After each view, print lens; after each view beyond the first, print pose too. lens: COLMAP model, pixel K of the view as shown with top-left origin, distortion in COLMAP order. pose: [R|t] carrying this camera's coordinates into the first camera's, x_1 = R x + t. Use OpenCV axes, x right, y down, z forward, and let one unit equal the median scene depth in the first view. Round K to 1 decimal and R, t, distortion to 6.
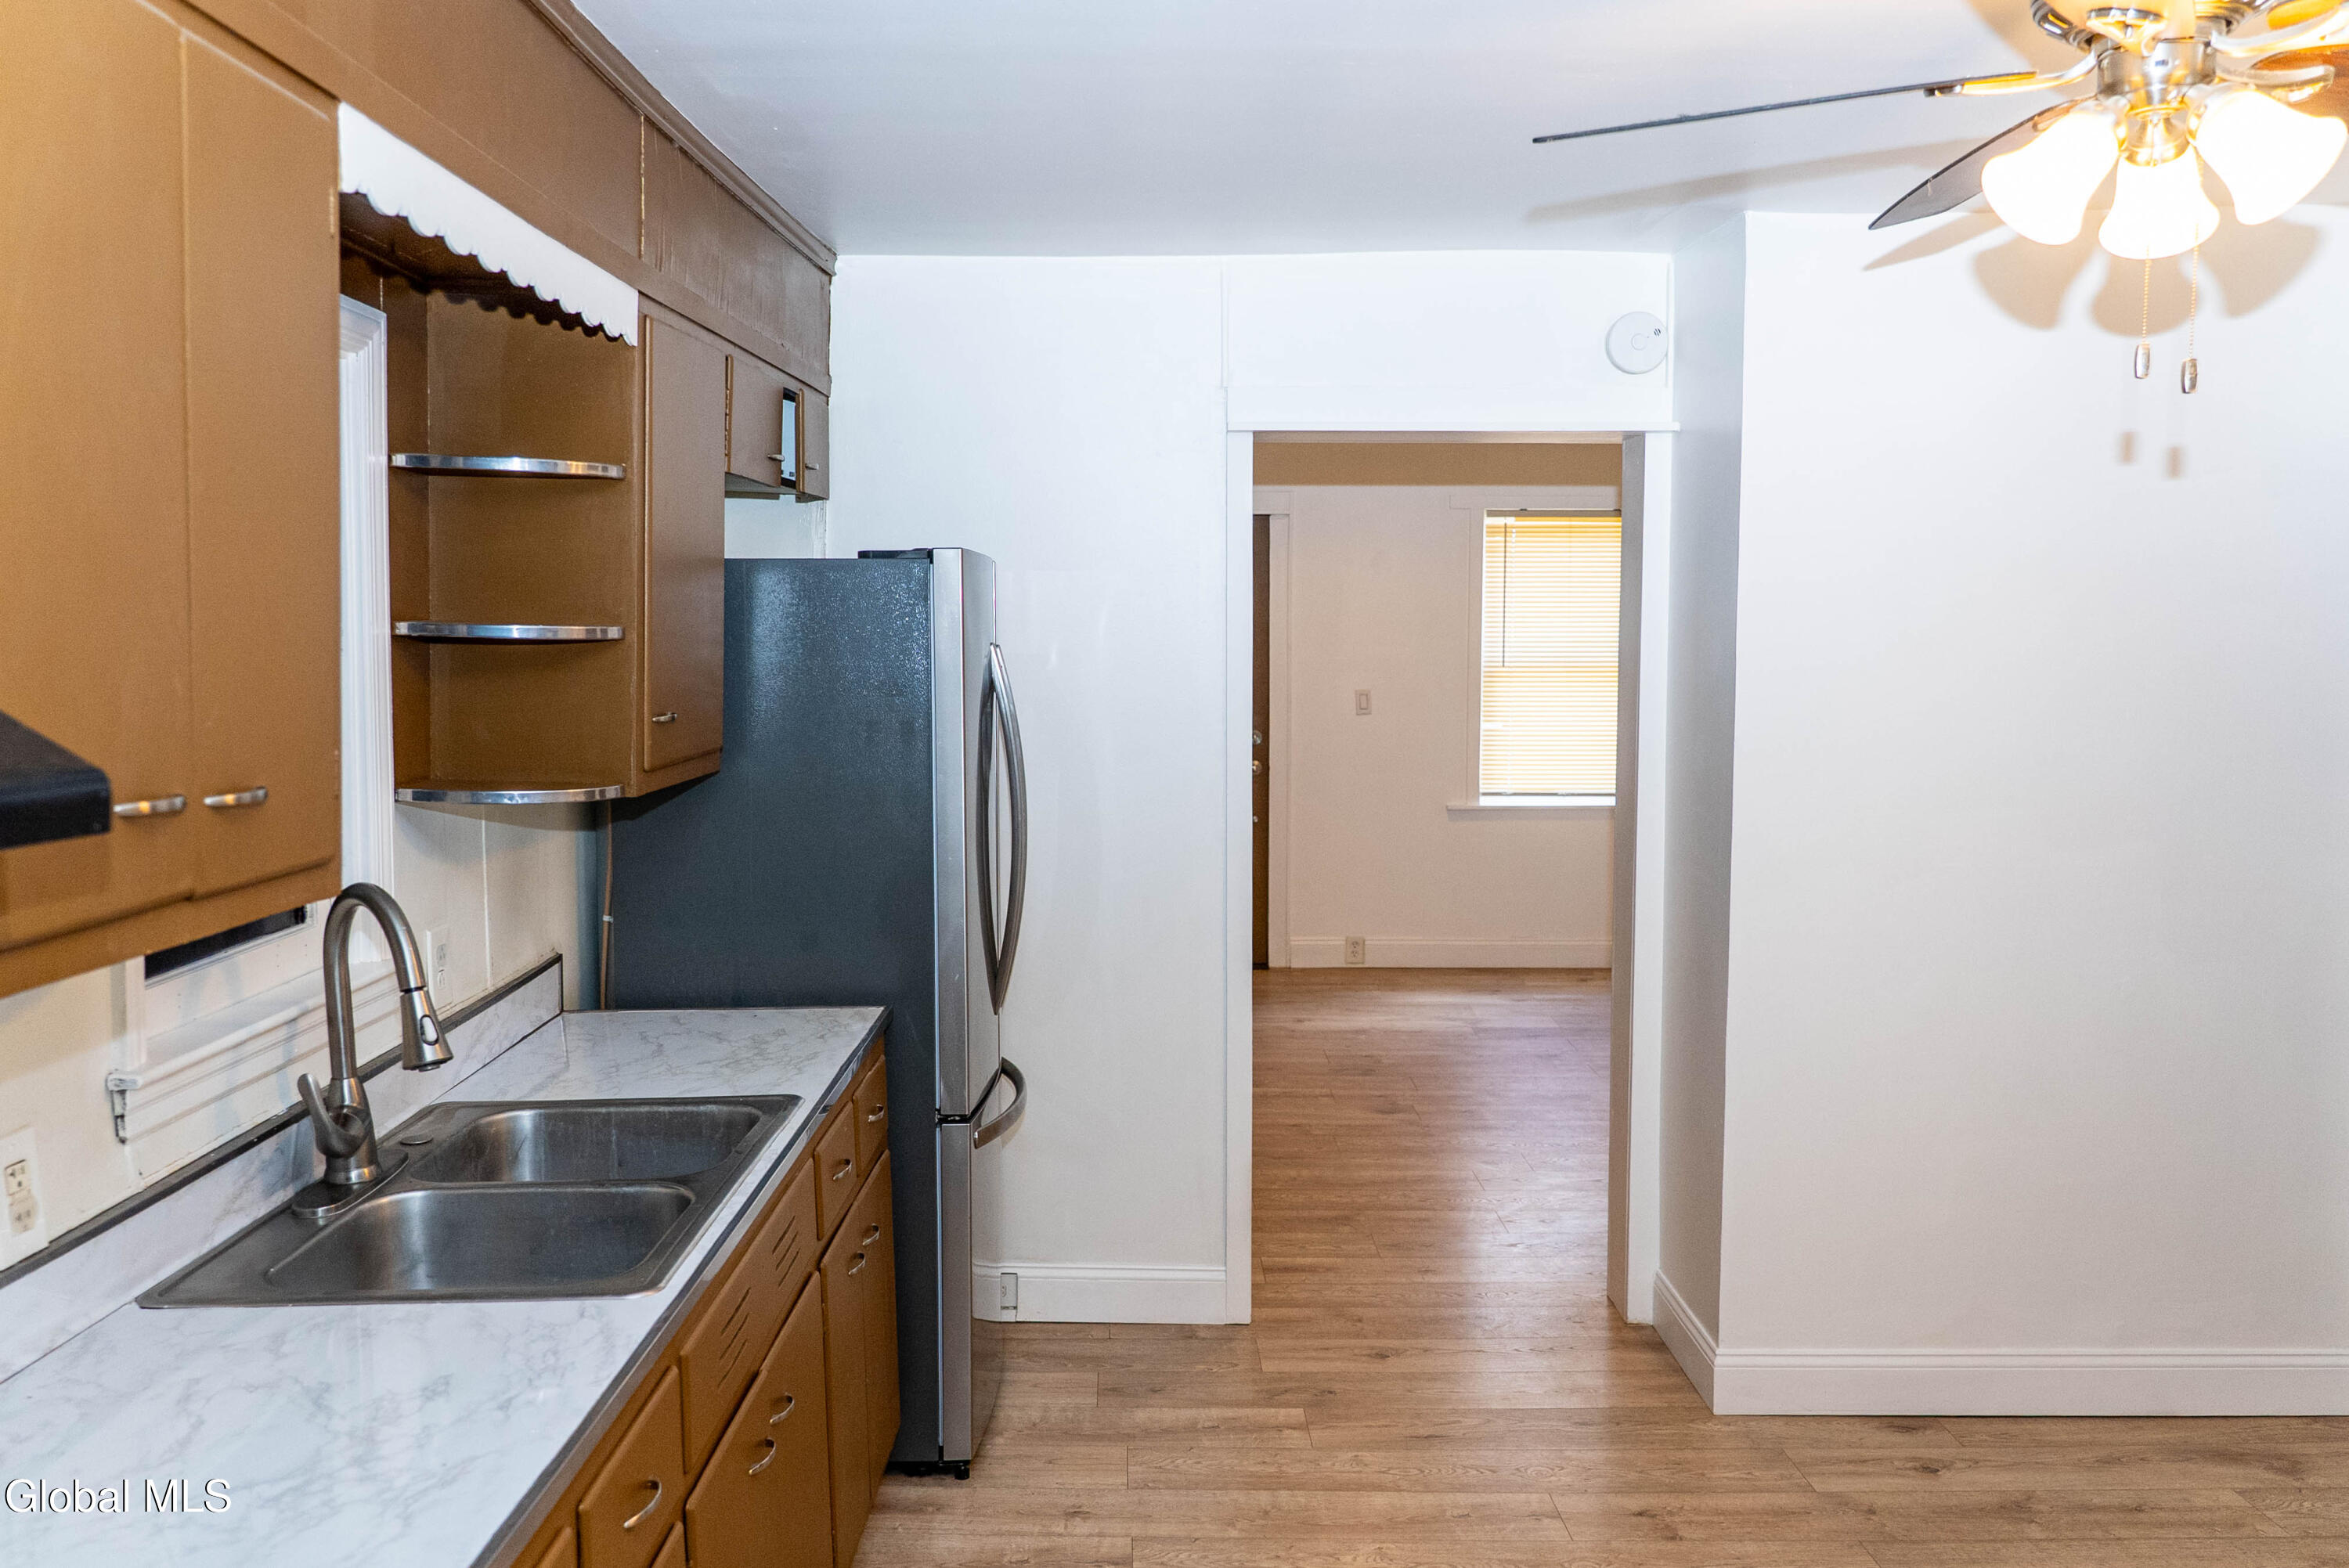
lens RADIAL K [[1913.9, 0, 1165.6], [0, 1913.9, 802.9], [0, 0, 1]] dist [0.001266, 0.000561]
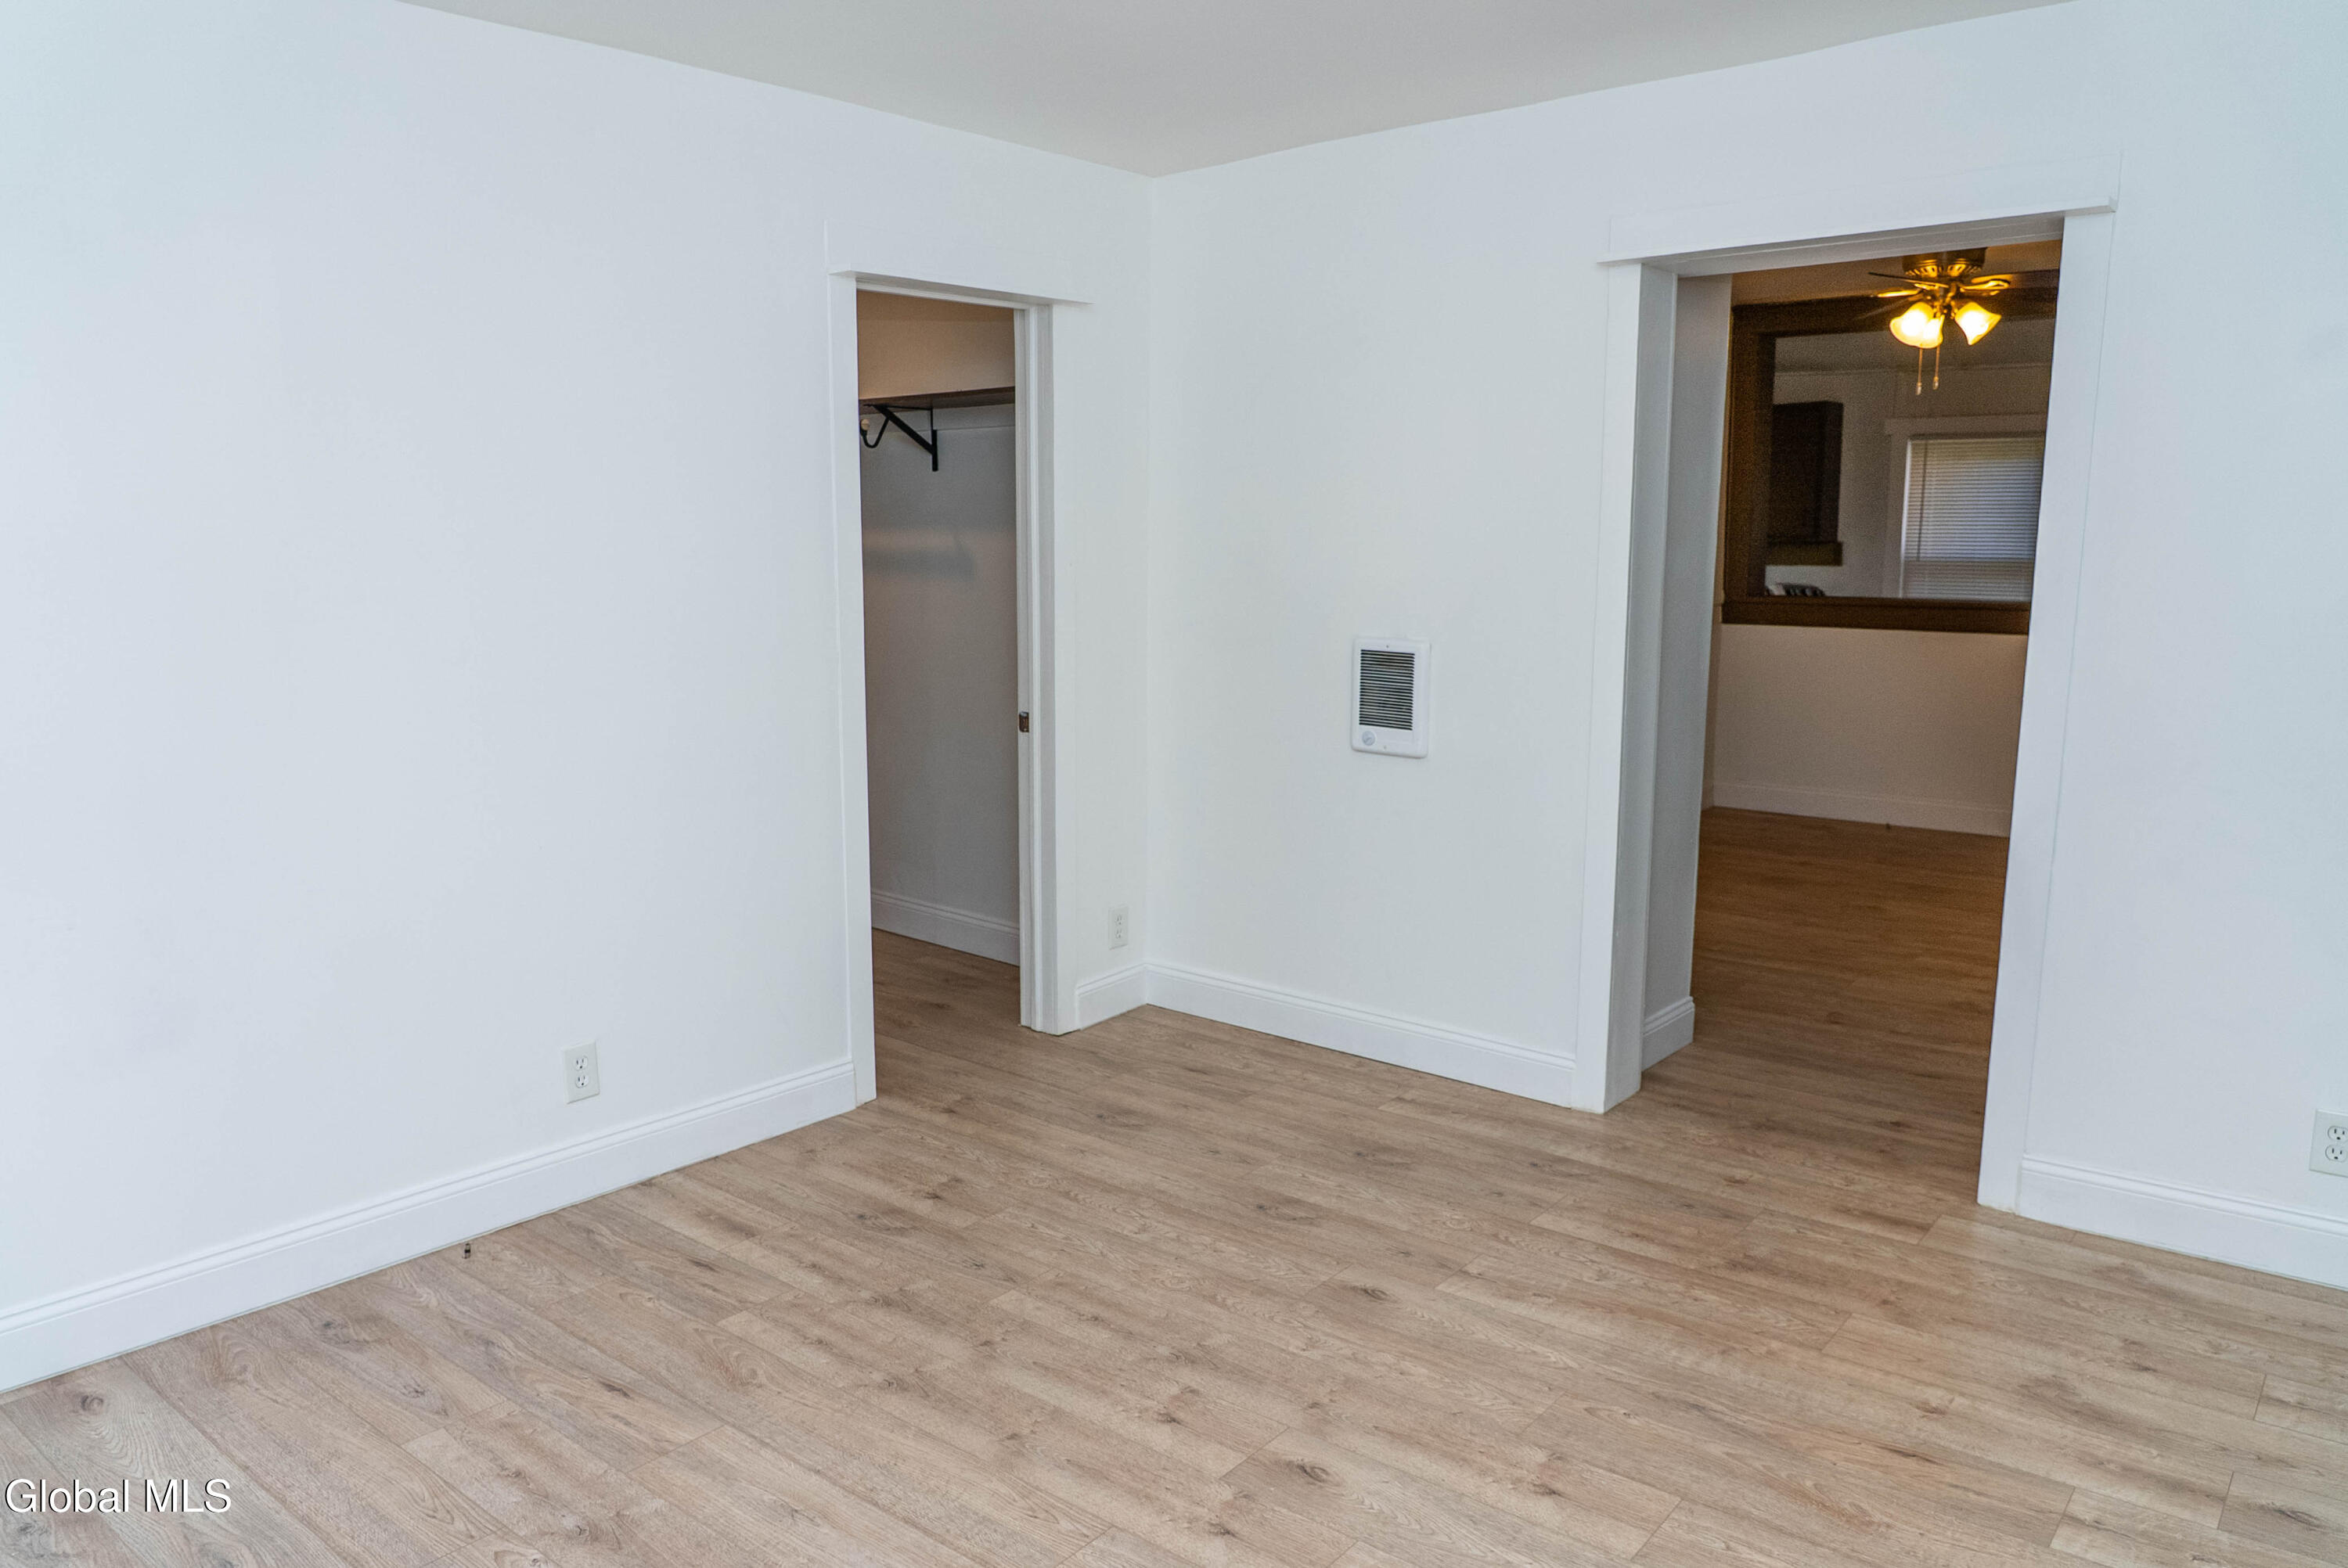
lens RADIAL K [[1641.2, 0, 1174.3], [0, 1641.2, 796.1], [0, 0, 1]] dist [-0.022493, 0.004294]
pose [[-0.767600, -0.101082, 0.632908, -0.156907], [0.065856, 0.969819, 0.234762, -0.154947], [-0.637537, 0.221884, -0.737777, 2.101375]]
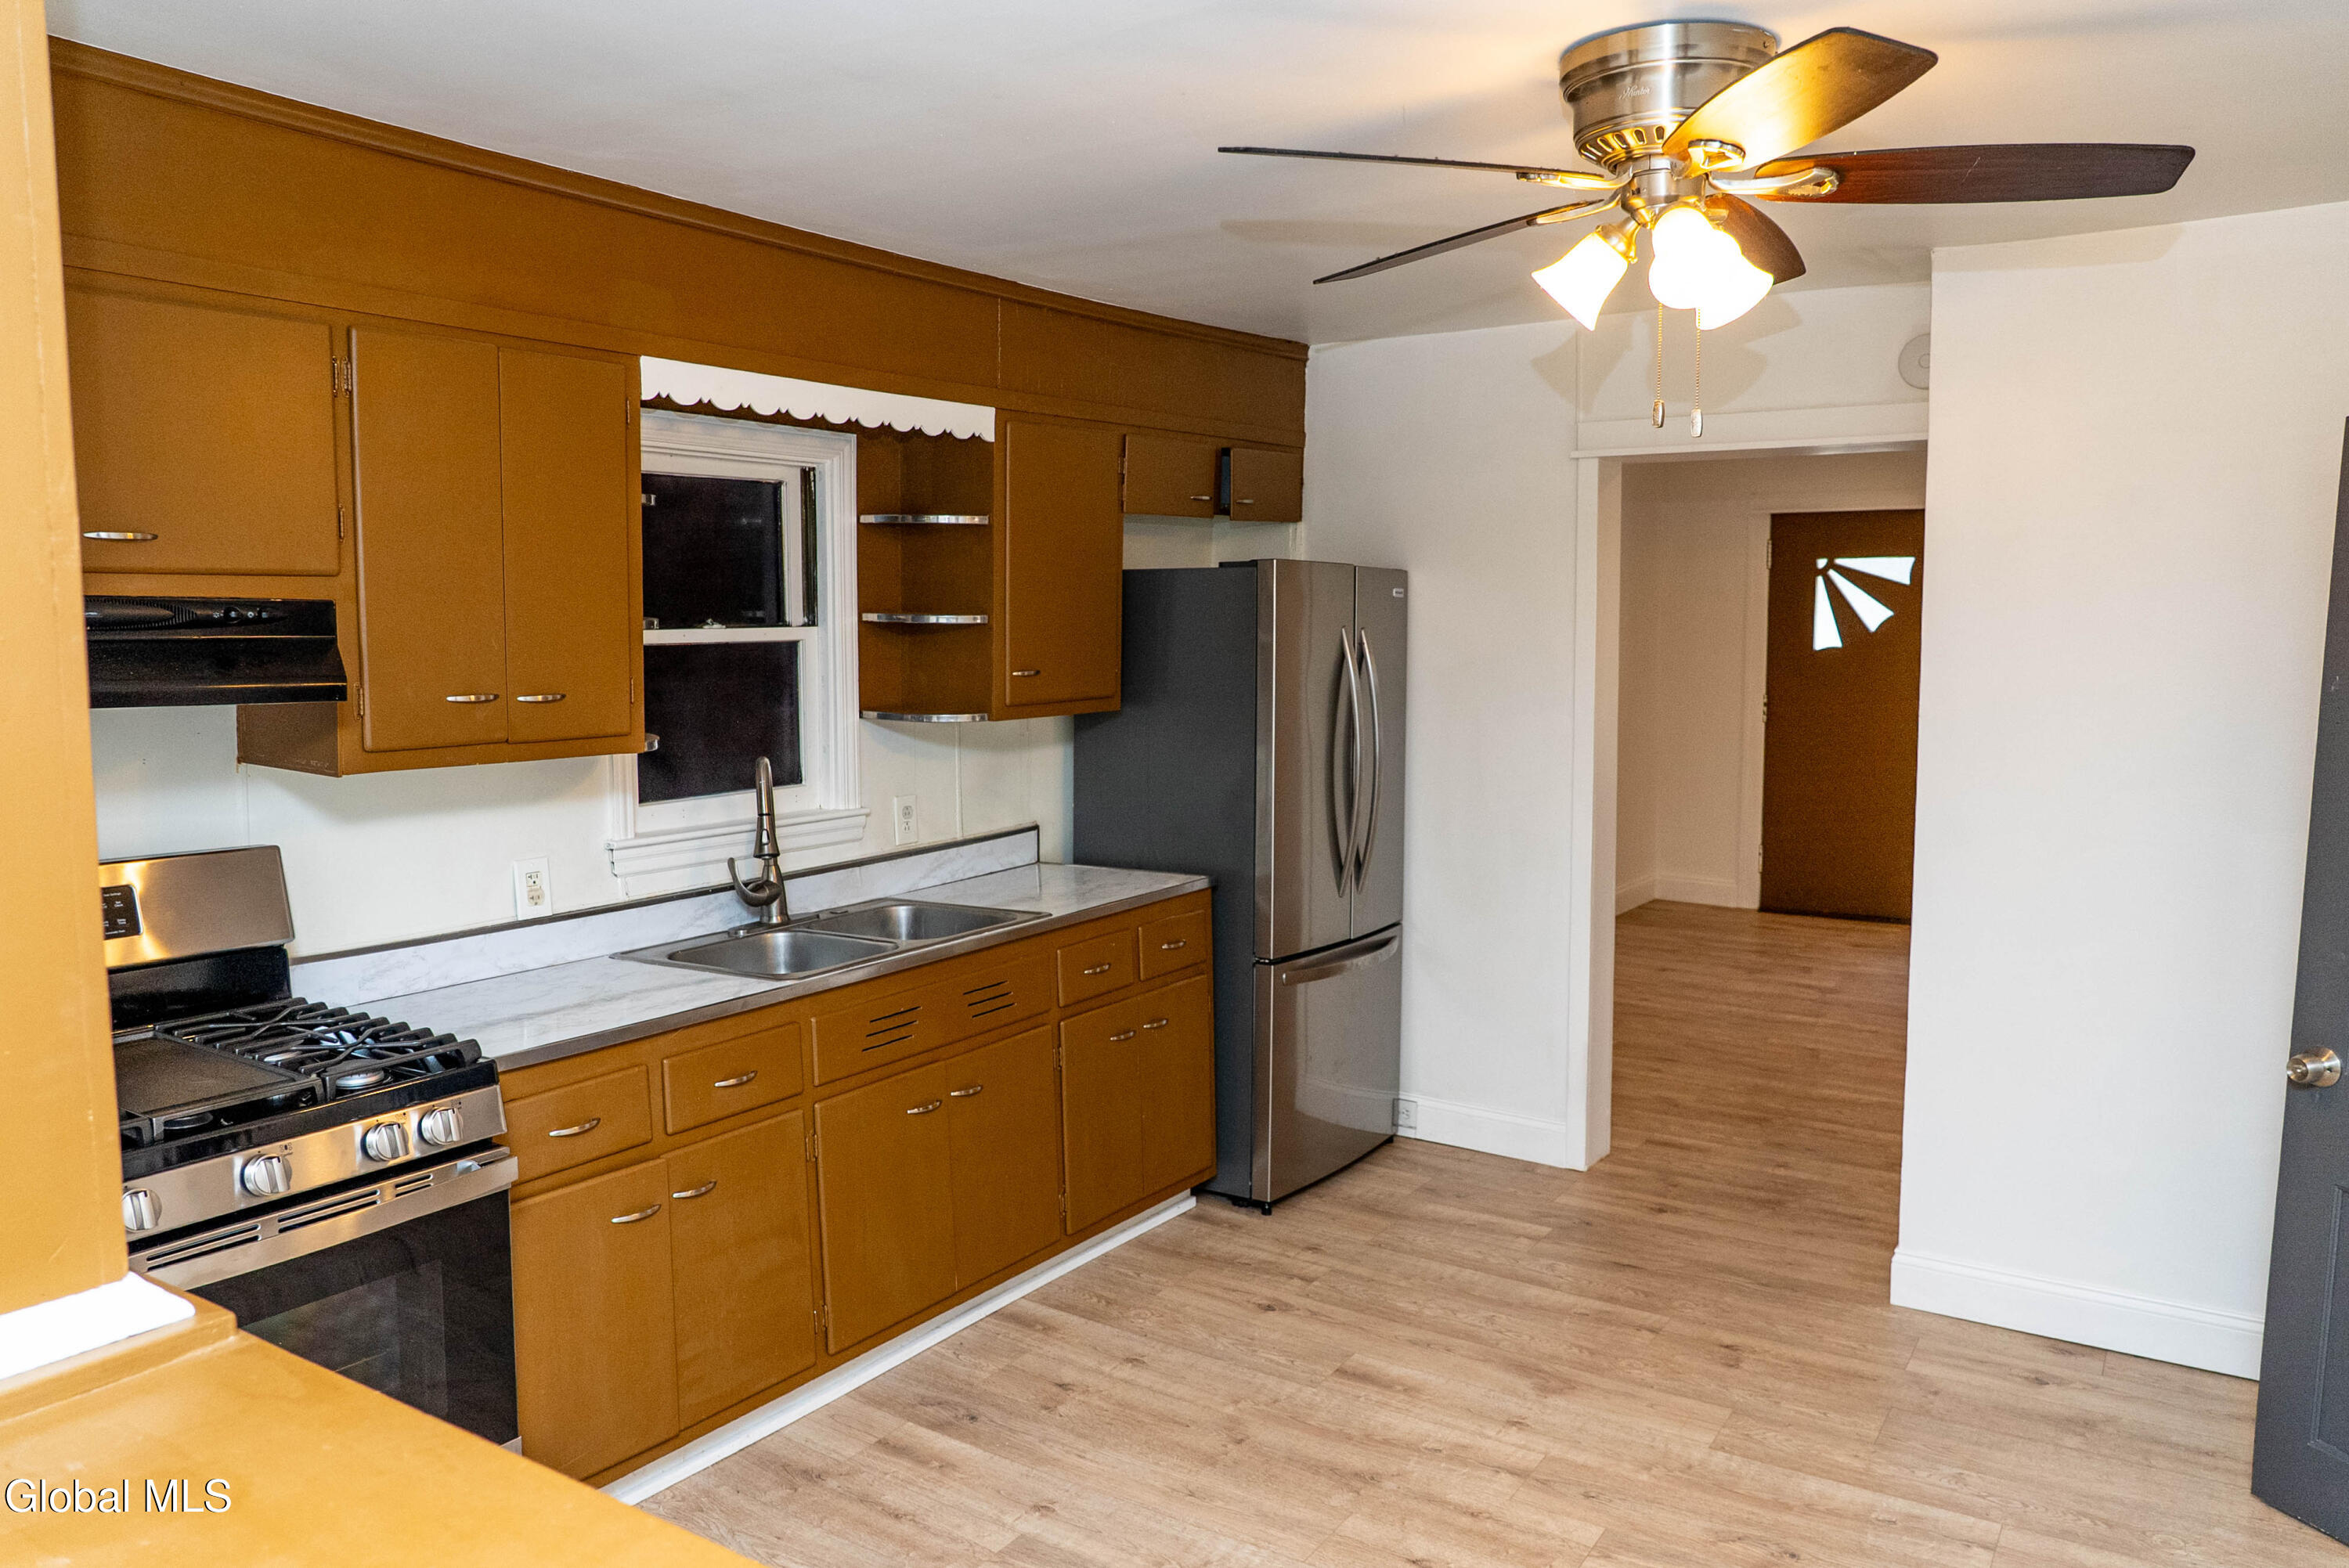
lens RADIAL K [[1682.9, 0, 1169.3], [0, 1682.9, 798.1], [0, 0, 1]] dist [-0.021170, 0.006926]
pose [[0.828191, 0.057825, -0.557456, 0.478006], [-0.047090, 0.998325, 0.033597, 0.005097], [0.558465, -0.001574, 0.829527, -0.070474]]
